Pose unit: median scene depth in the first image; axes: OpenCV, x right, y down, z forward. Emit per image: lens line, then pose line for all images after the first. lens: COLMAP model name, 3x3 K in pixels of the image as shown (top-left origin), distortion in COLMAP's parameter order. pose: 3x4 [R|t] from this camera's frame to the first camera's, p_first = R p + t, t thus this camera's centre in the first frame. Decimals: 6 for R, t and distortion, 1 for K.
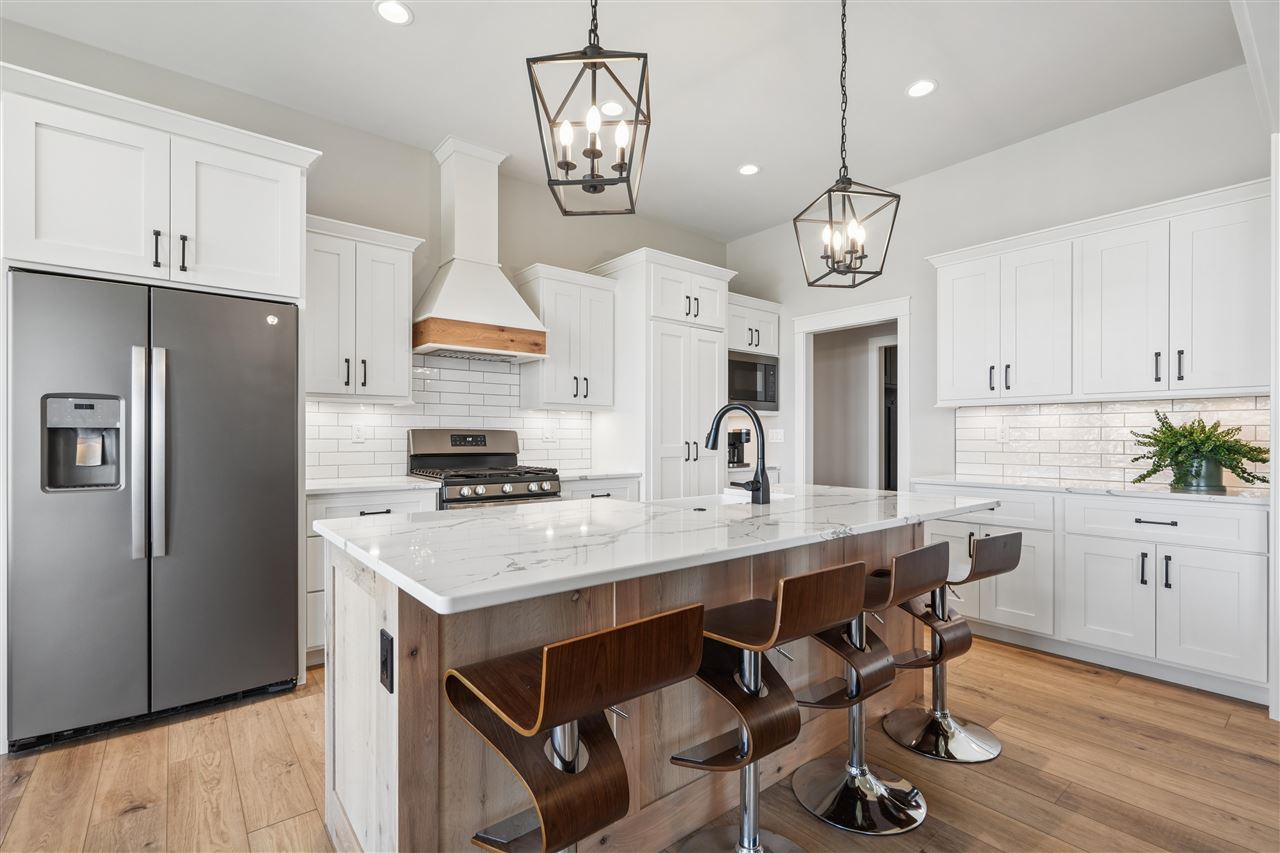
lens RADIAL K [[591.3, 0, 632.1], [0, 591.3, 433.3], [0, 0, 1]] dist [-0.000395, 0.001923]
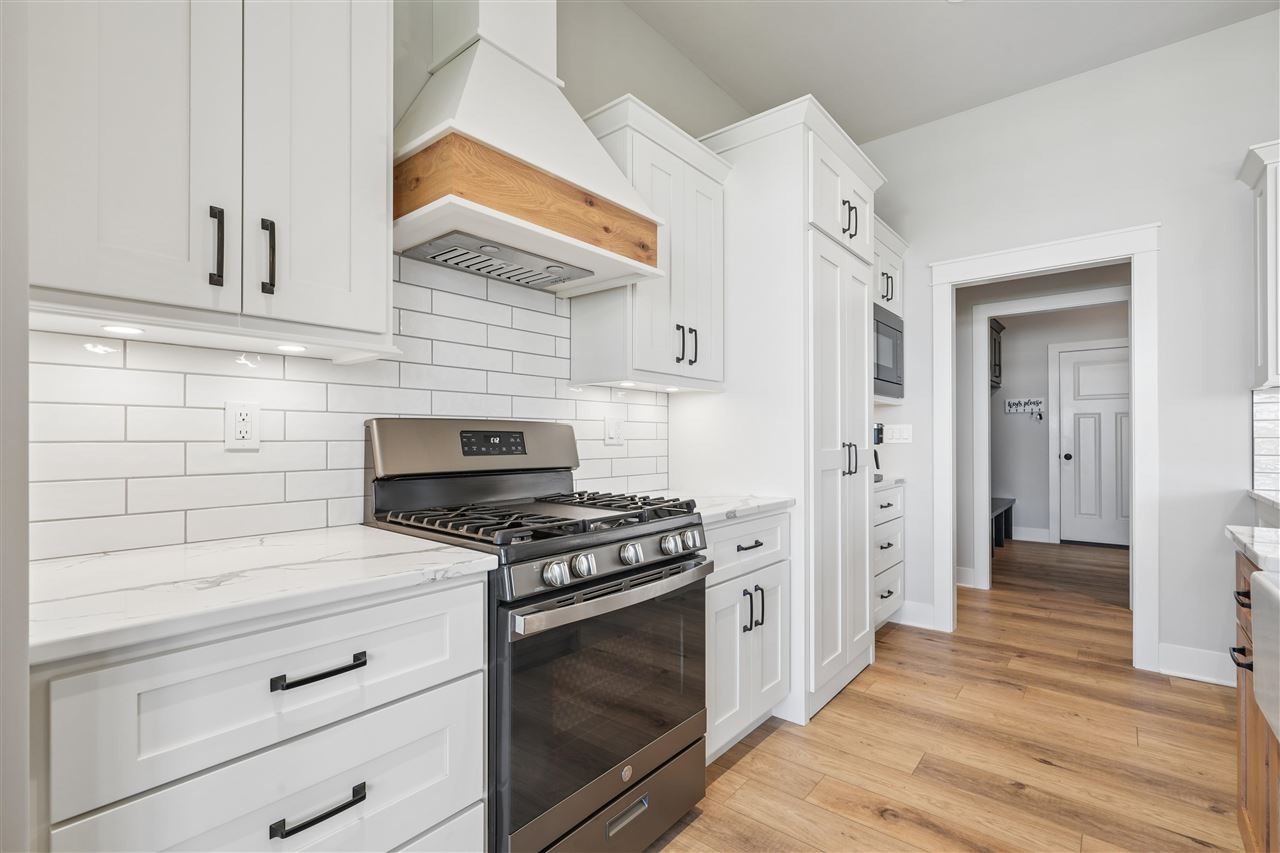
lens RADIAL K [[591.3, 0, 640.7], [0, 591.3, 430.0], [0, 0, 1]] dist [-0.000395, 0.001923]
pose [[0.979463, -0.001964, 0.201615, -0.260749], [0.003672, 0.999961, -0.008094, 0.005951], [-0.201591, 0.008668, 0.979432, 0.516814]]
